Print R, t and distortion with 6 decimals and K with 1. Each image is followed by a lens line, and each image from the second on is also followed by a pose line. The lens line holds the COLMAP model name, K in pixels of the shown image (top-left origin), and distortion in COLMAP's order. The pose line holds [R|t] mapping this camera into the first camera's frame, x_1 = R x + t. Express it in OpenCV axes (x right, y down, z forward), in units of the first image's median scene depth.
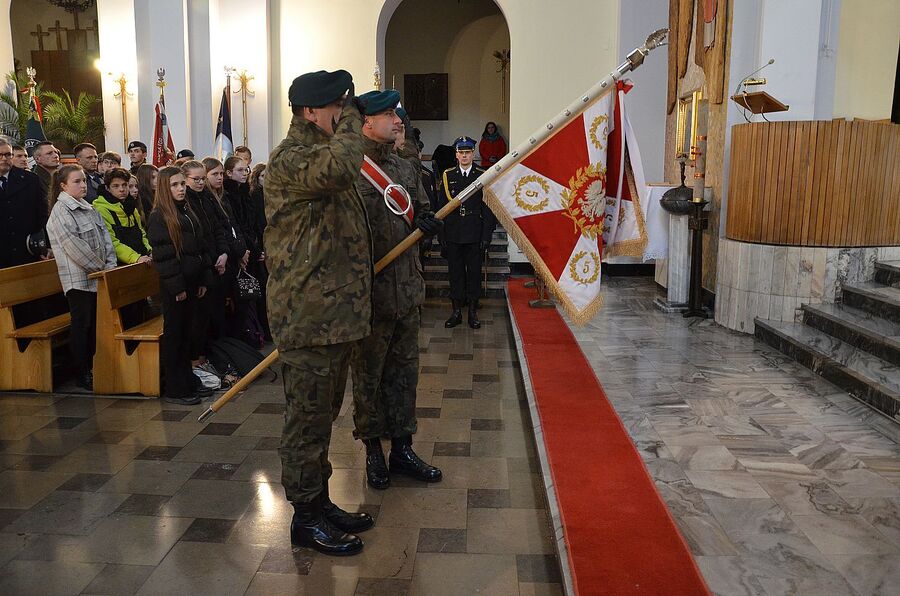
lens RADIAL K [[702.3, 0, 450.0], [0, 702.3, 298.0], [0, 0, 1]] dist [-0.174615, 0.141800]
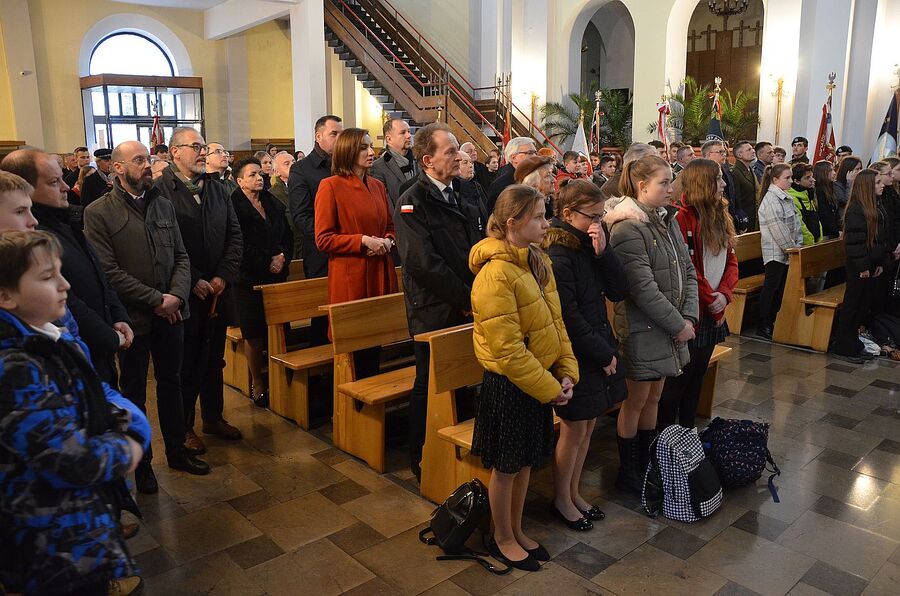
lens RADIAL K [[702.3, 0, 450.0], [0, 702.3, 298.0], [0, 0, 1]] dist [-0.174615, 0.141800]
pose [[0.697916, 0.135347, -0.703274, -0.052160], [-0.112733, 0.990500, 0.078750, 0.025221], [0.707251, 0.024321, 0.706544, -0.330010]]
